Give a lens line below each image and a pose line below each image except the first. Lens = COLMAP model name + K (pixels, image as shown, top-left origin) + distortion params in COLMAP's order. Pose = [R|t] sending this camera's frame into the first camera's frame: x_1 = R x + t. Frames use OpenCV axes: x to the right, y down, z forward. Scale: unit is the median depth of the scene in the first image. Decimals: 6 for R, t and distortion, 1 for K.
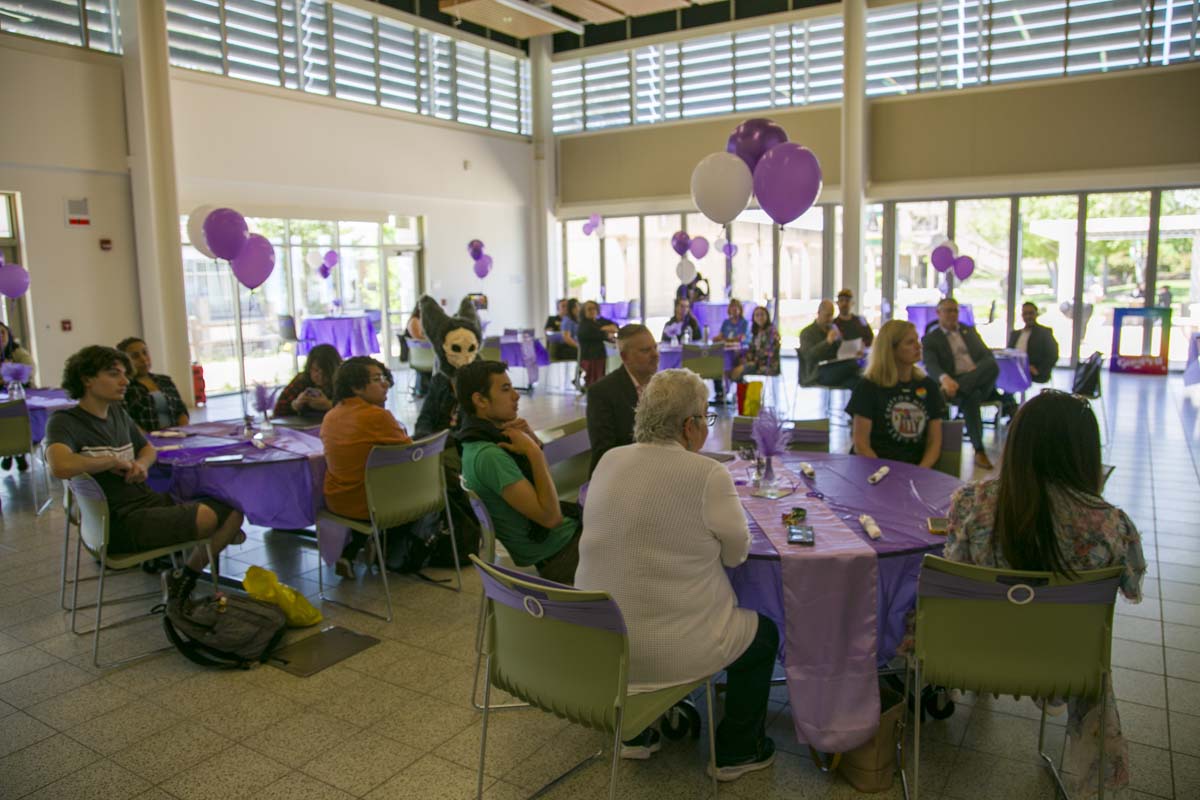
lens RADIAL K [[886.9, 0, 600.0], [0, 886.9, 400.0], [0, 0, 1]] dist [-0.059523, 0.058887]
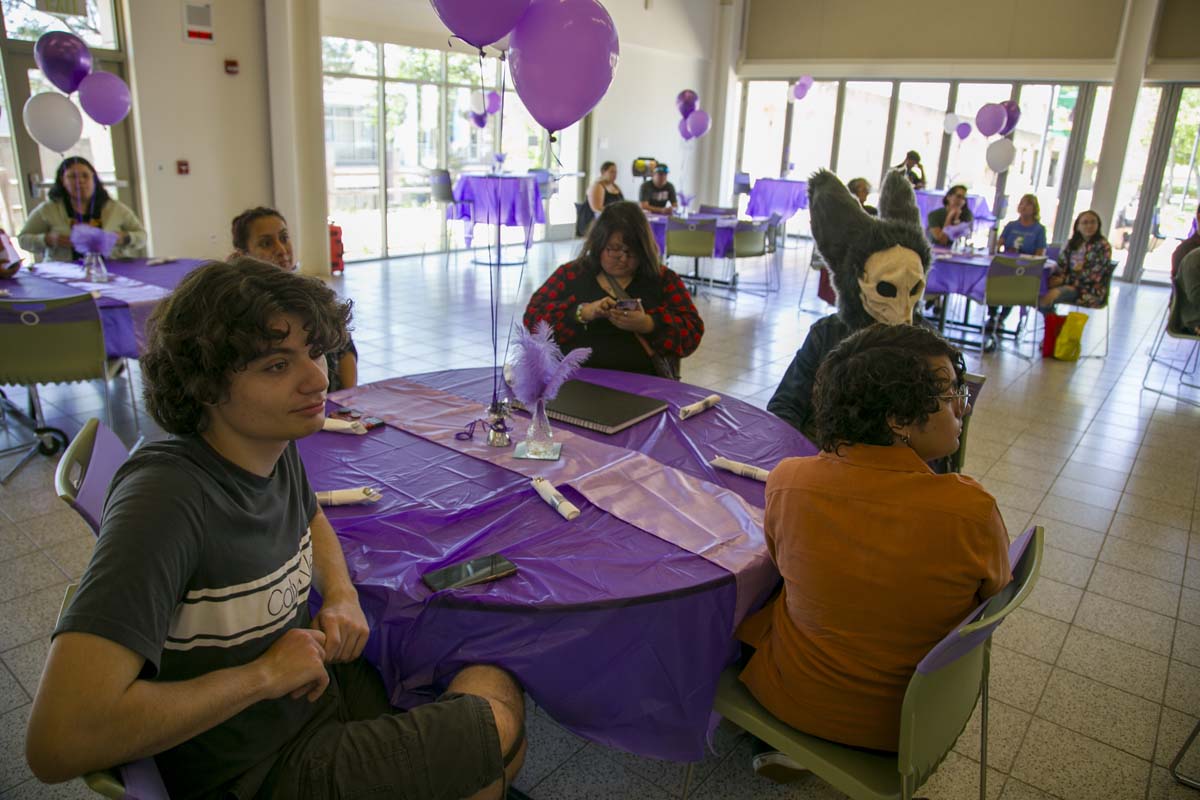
lens RADIAL K [[832.7, 0, 627.7], [0, 832.7, 398.6], [0, 0, 1]] dist [-0.121853, 0.099362]
pose [[0.994374, 0.089440, -0.056760, -0.134406], [-0.079194, 0.983538, 0.162425, -0.027279], [0.070352, -0.157016, 0.985087, 0.250260]]
